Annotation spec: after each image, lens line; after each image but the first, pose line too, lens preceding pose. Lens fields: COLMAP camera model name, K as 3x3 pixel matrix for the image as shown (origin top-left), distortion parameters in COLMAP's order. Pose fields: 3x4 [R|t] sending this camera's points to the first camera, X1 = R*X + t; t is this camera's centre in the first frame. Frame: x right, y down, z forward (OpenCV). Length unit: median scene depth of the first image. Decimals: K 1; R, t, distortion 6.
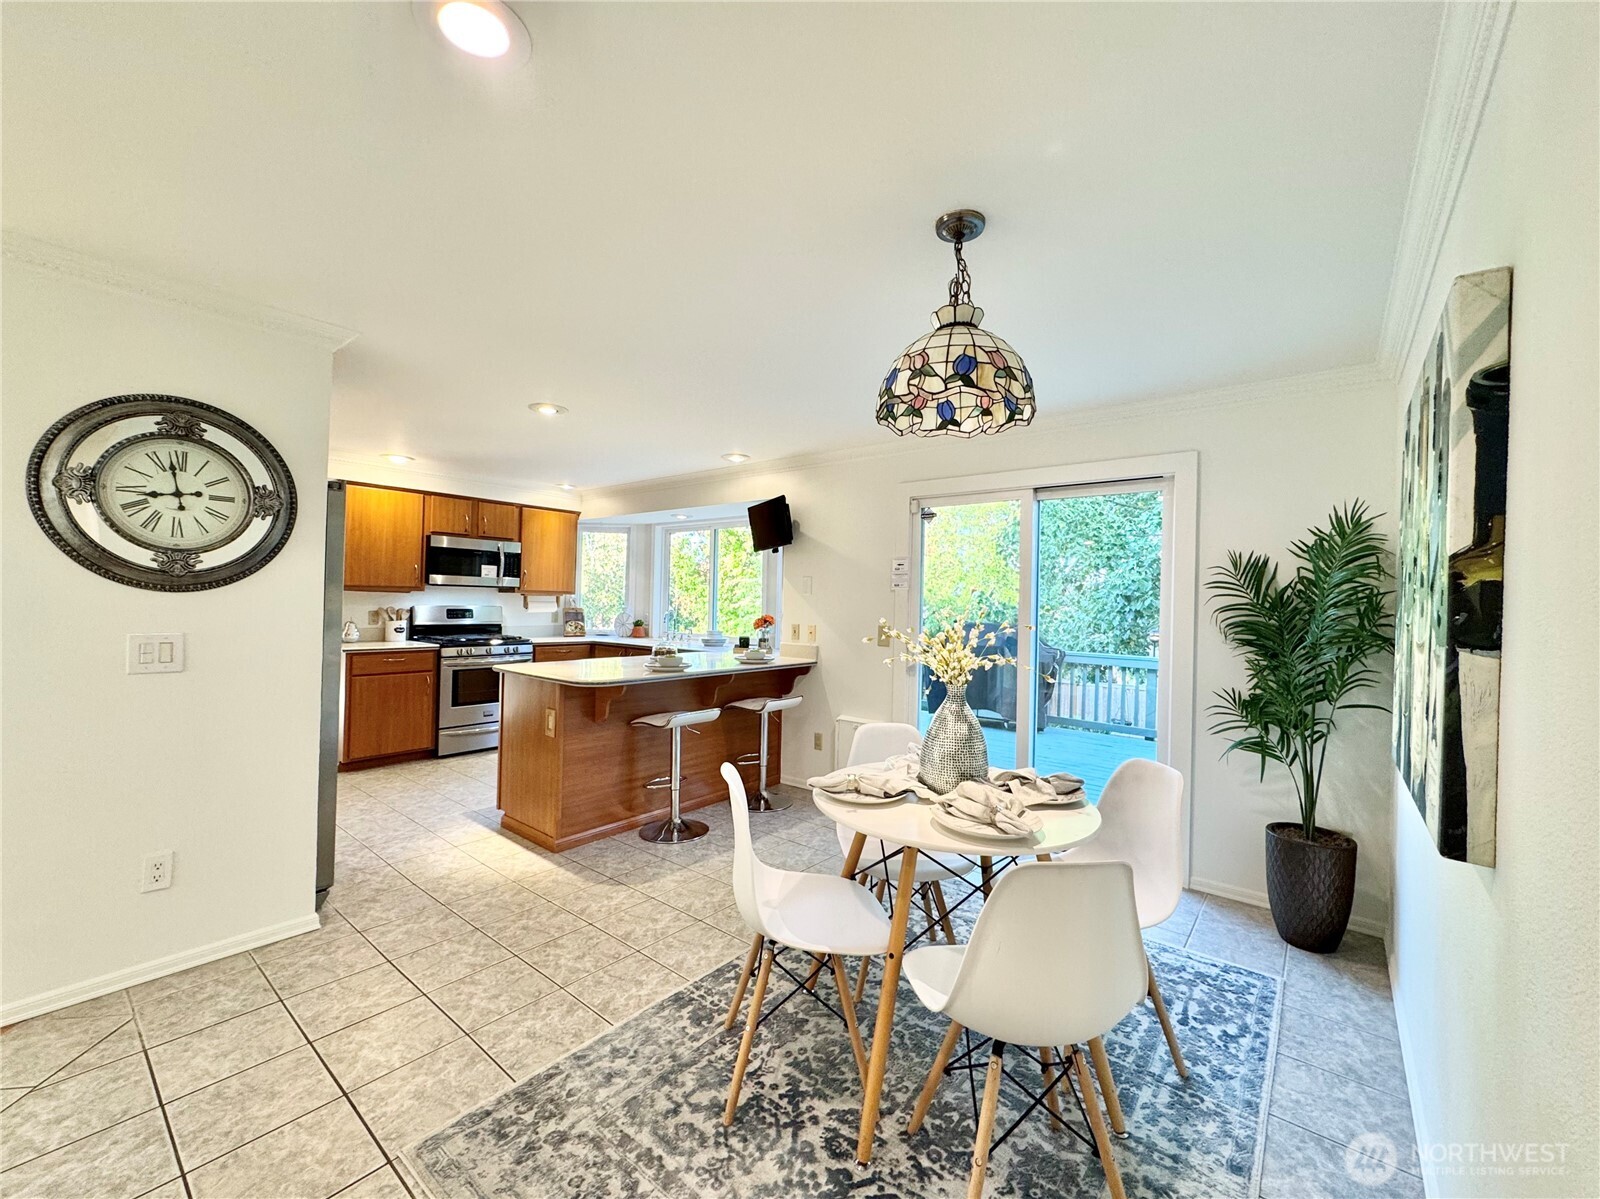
lens RADIAL K [[643.9, 0, 790.0], [0, 643.9, 598.3], [0, 0, 1]] dist [-0.001250, -0.000163]
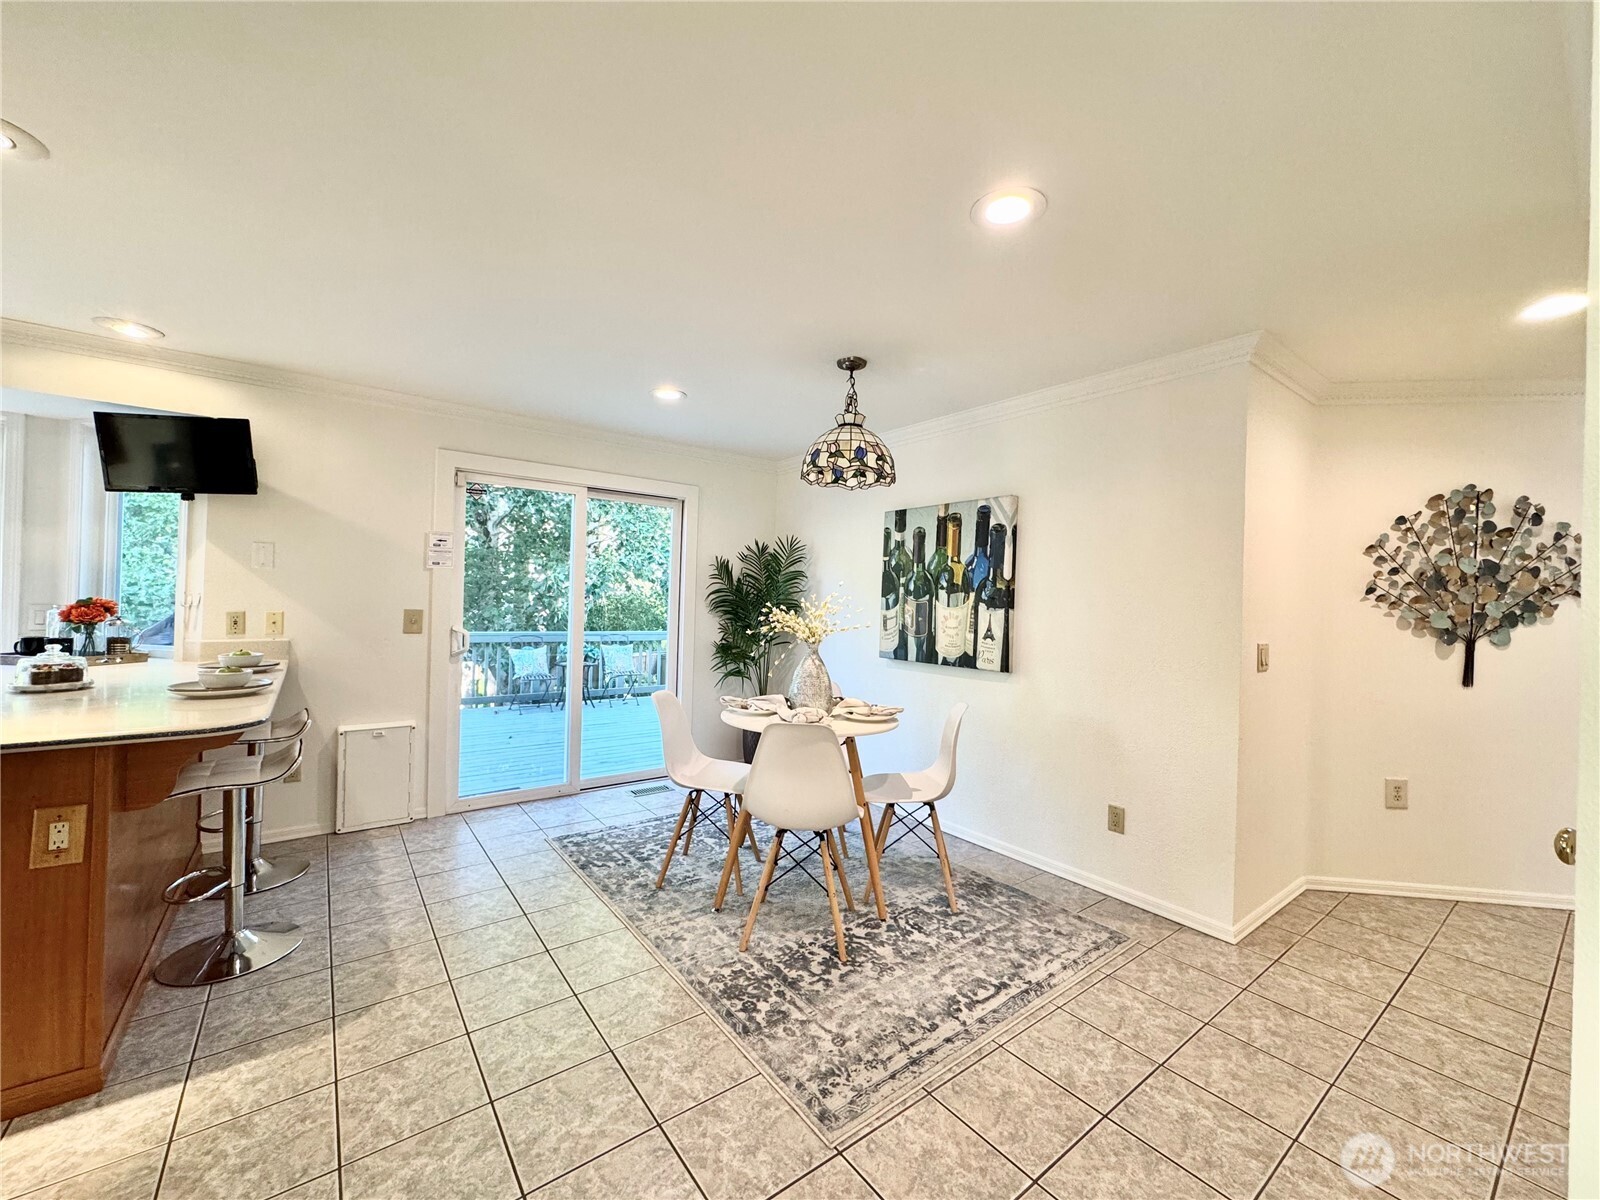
lens RADIAL K [[643.9, 0, 790.0], [0, 643.9, 598.8], [0, 0, 1]] dist [-0.001250, -0.000163]
pose [[0.238704, -0.015789, 0.970964, -0.859391], [-0.025445, 0.999423, 0.022507, -0.005880], [-0.970759, -0.030079, 0.238164, 0.461723]]
